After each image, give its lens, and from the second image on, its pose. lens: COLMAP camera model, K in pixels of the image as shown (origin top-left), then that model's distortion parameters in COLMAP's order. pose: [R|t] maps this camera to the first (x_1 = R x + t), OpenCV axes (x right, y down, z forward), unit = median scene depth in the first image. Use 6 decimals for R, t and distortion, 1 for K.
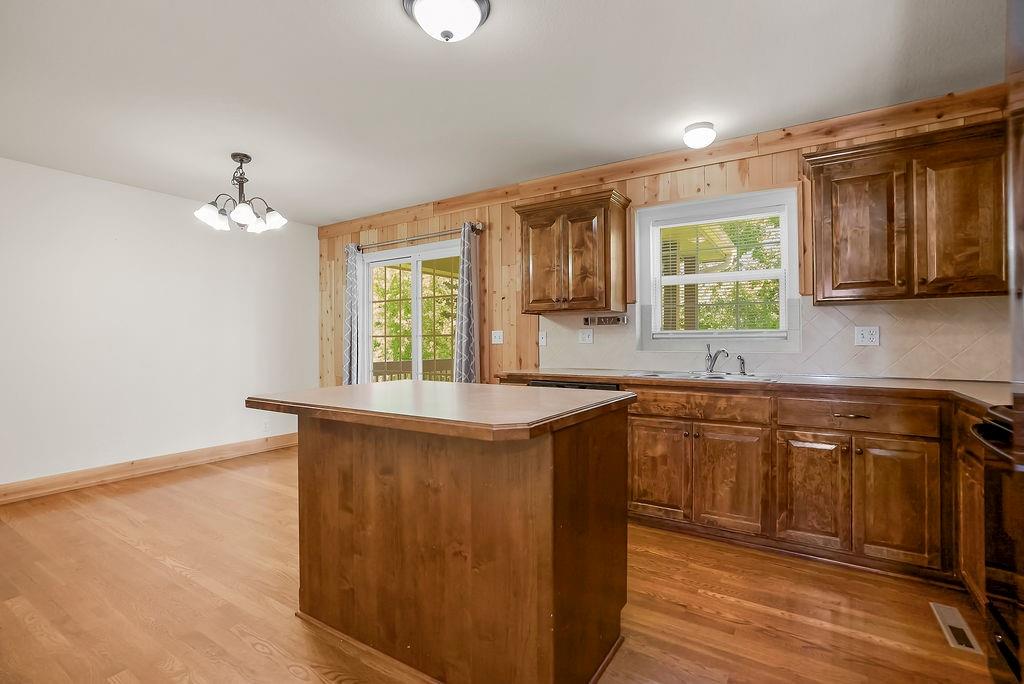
lens RADIAL K [[472.2, 0, 509.5], [0, 472.2, 336.1], [0, 0, 1]] dist [-0.052223, 0.027225]
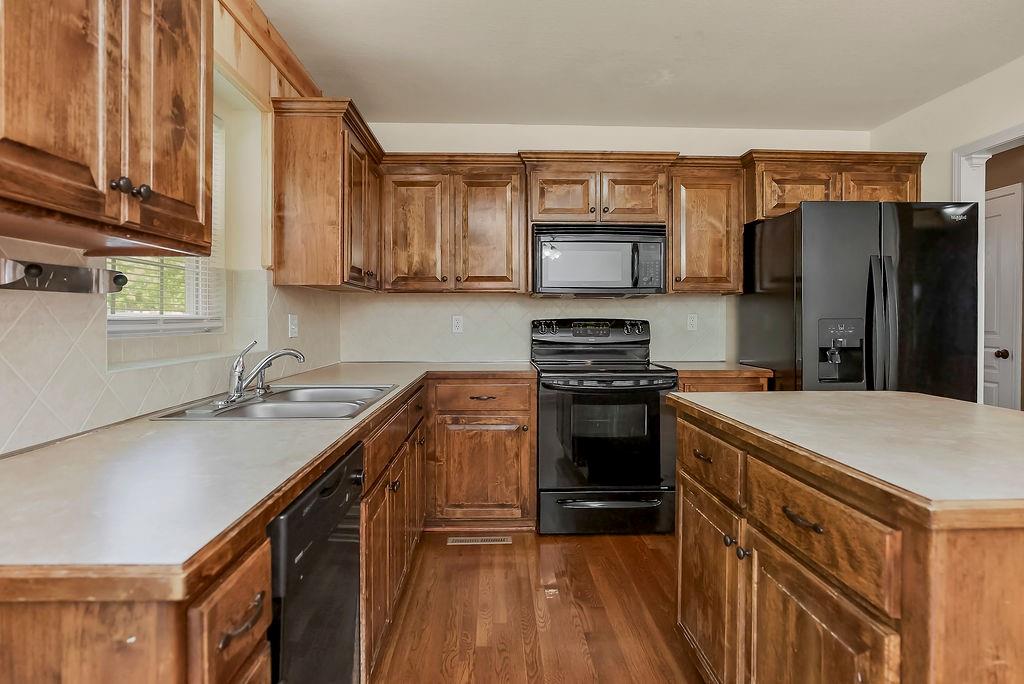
lens RADIAL K [[573.5, 0, 511.5], [0, 573.5, 317.9], [0, 0, 1]] dist [-0.003161, -0.000189]
pose [[-0.569544, 0.001062, 0.821960, -0.255850], [-0.008595, 0.999937, -0.007247, -0.007535], [-0.821916, -0.011193, -0.569499, 1.014090]]
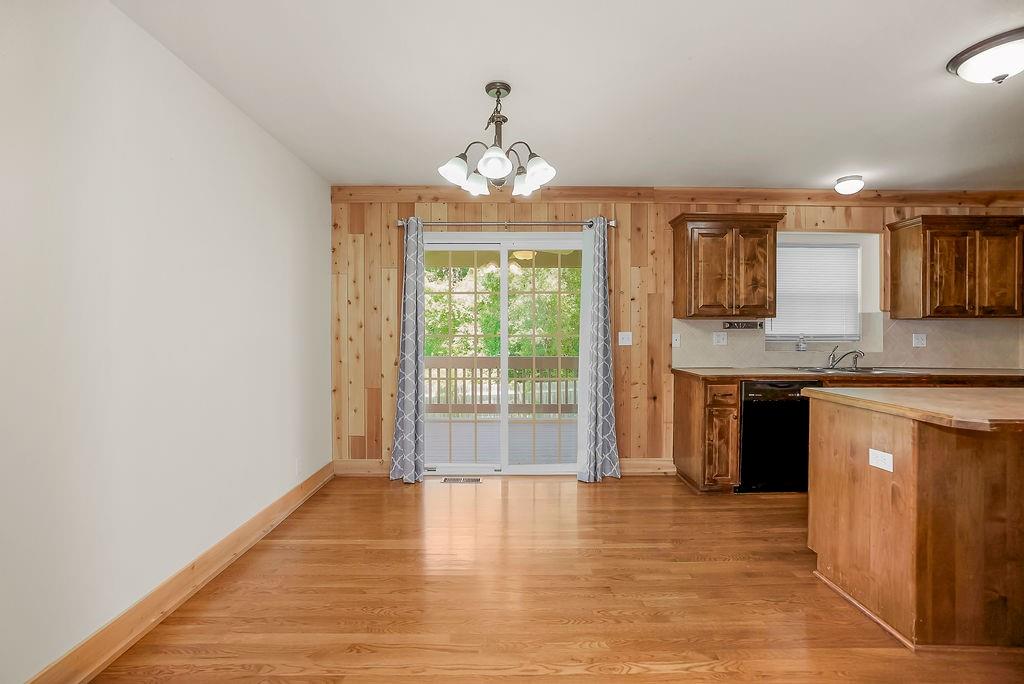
lens RADIAL K [[472.2, 0, 509.5], [0, 472.2, 336.1], [0, 0, 1]] dist [-0.052223, 0.027225]
pose [[0.835512, -0.000714, 0.549471, -0.932196], [-0.009639, 0.999826, 0.015955, -0.020102], [-0.549387, -0.018627, 0.835360, 0.380803]]
